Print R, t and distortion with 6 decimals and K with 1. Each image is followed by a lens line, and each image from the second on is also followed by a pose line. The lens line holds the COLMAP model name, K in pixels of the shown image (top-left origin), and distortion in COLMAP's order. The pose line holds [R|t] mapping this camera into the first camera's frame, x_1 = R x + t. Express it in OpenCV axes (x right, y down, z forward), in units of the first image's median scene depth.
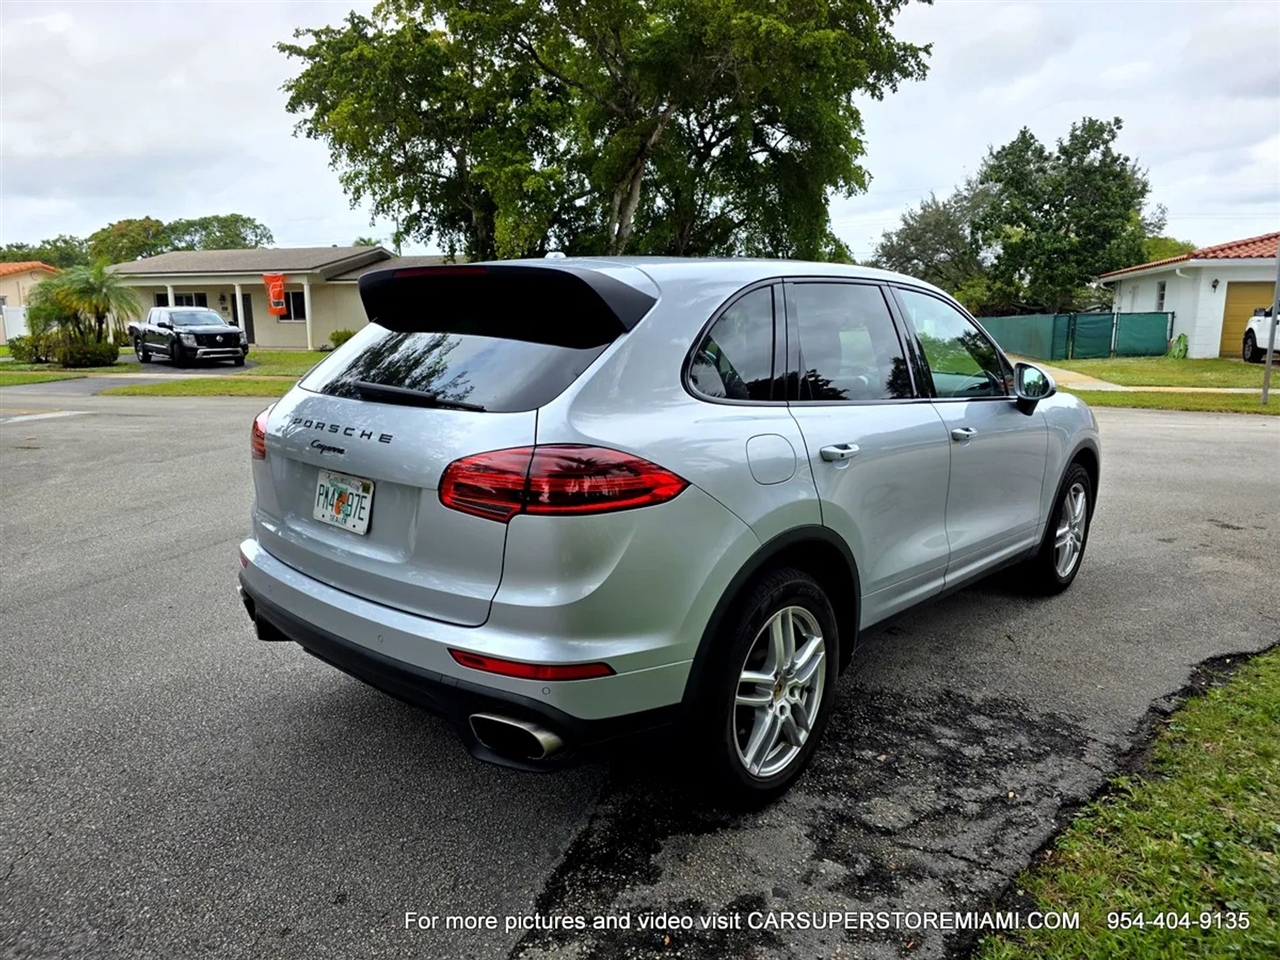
lens RADIAL K [[833.6, 0, 642.6], [0, 833.6, 483.0], [0, 0, 1]] dist [0.047034, -0.034646]
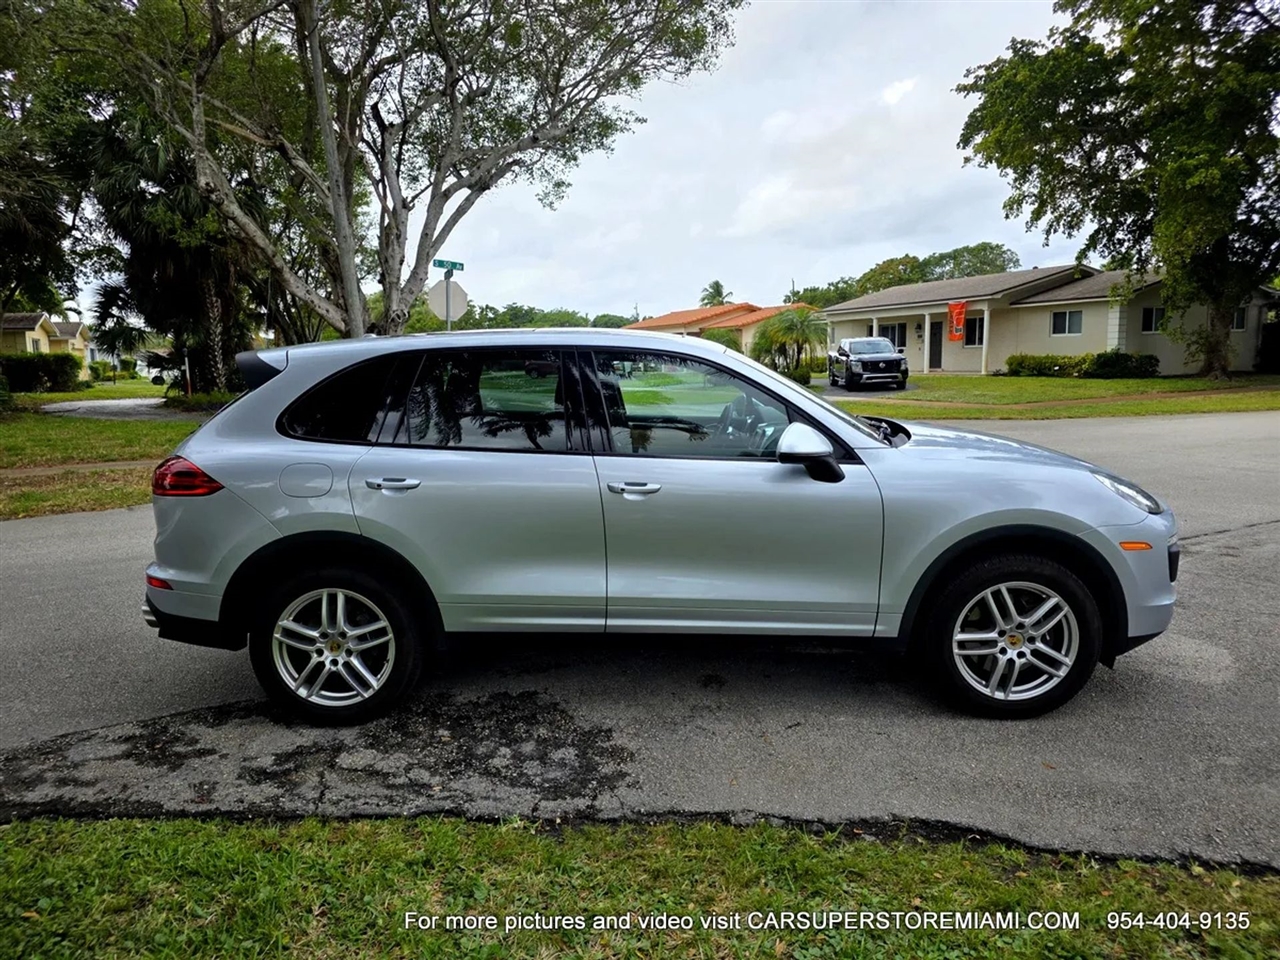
lens RADIAL K [[833.6, 0, 642.6], [0, 833.6, 483.0], [0, 0, 1]] dist [0.047034, -0.034646]
pose [[0.677430, 0.099855, -0.728778, 1.478364], [-0.118579, 0.992610, 0.025781, -0.119938], [0.725967, 0.068954, 0.684264, 0.387576]]
